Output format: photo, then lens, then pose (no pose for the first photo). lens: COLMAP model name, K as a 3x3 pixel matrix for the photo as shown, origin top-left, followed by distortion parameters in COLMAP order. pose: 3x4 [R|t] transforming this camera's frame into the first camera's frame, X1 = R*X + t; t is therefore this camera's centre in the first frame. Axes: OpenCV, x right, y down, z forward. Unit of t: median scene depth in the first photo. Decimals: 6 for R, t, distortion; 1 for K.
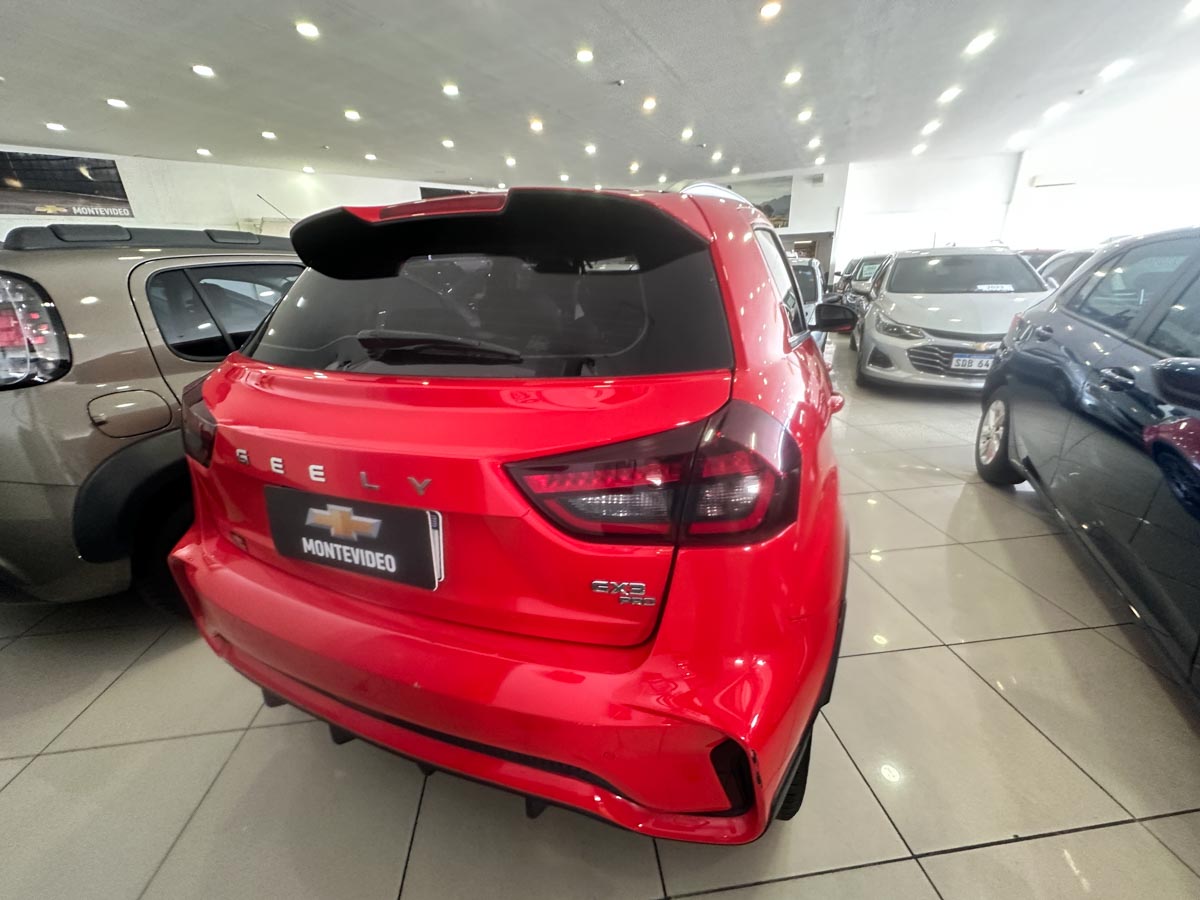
lens RADIAL K [[455.2, 0, 600.0], [0, 455.2, 450.0], [0, 0, 1]] dist [0.019696, -0.007485]
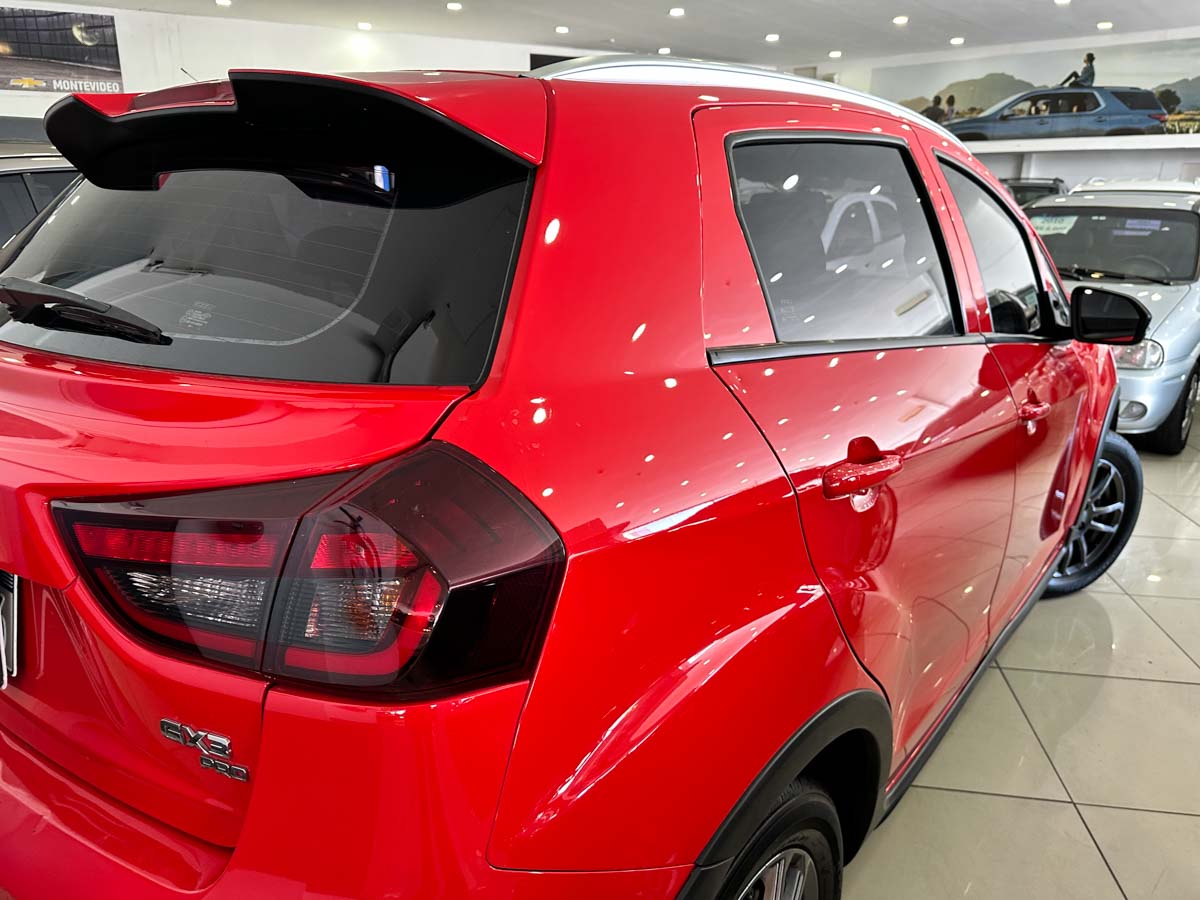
lens RADIAL K [[817.3, 0, 600.0], [0, 817.3, 450.0], [0, 0, 1]] dist [0.053242, -0.059263]
pose [[0.966370, 0.115233, -0.229893, 0.357569], [-0.131627, 0.989645, -0.057245, -0.033328], [0.220916, 0.085580, 0.971531, 0.029276]]
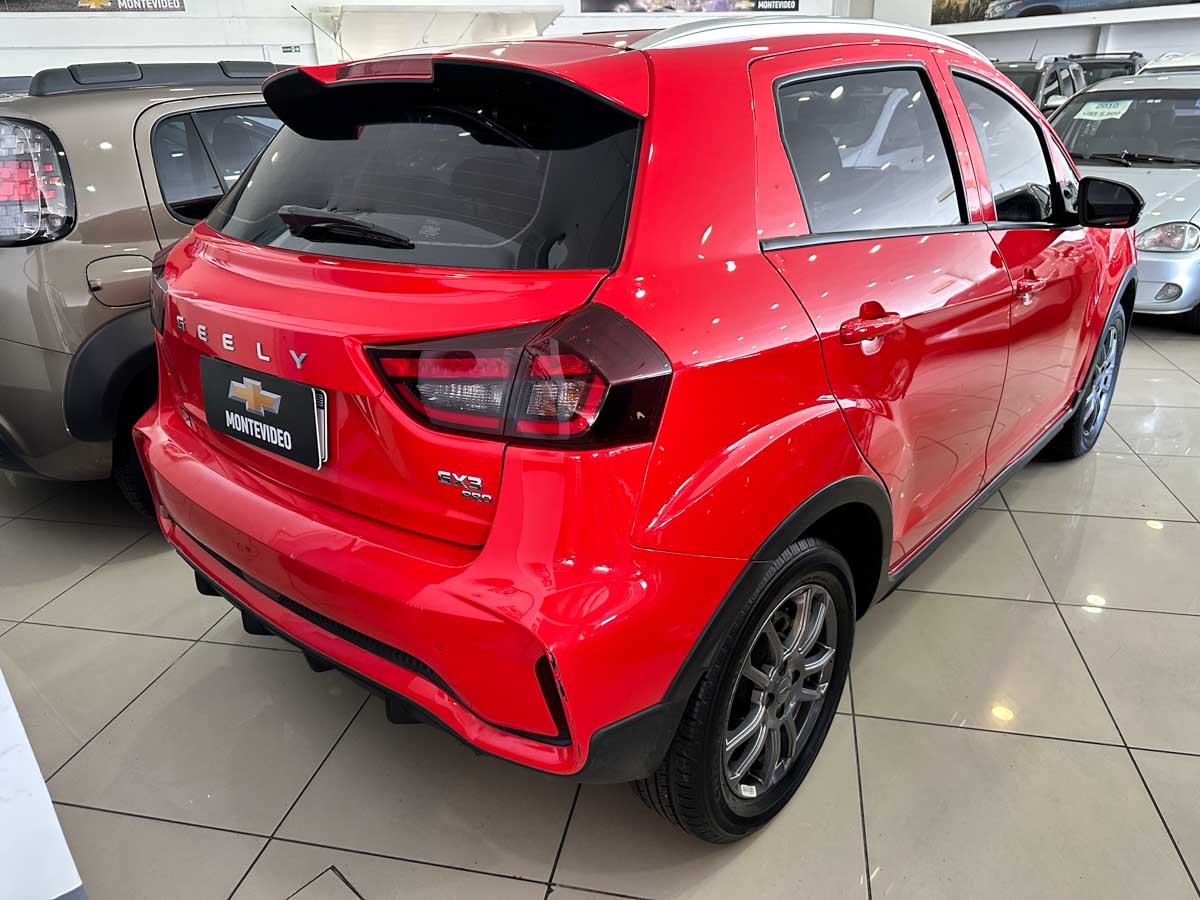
lens RADIAL K [[792.3, 0, 600.0], [0, 792.3, 450.0], [0, 0, 1]] dist [0.080327, -0.084182]
pose [[0.950920, 0.128751, -0.281380, 0.397389], [-0.113547, 0.991081, 0.069759, 0.037398], [0.287851, -0.034386, 0.957058, -0.282652]]
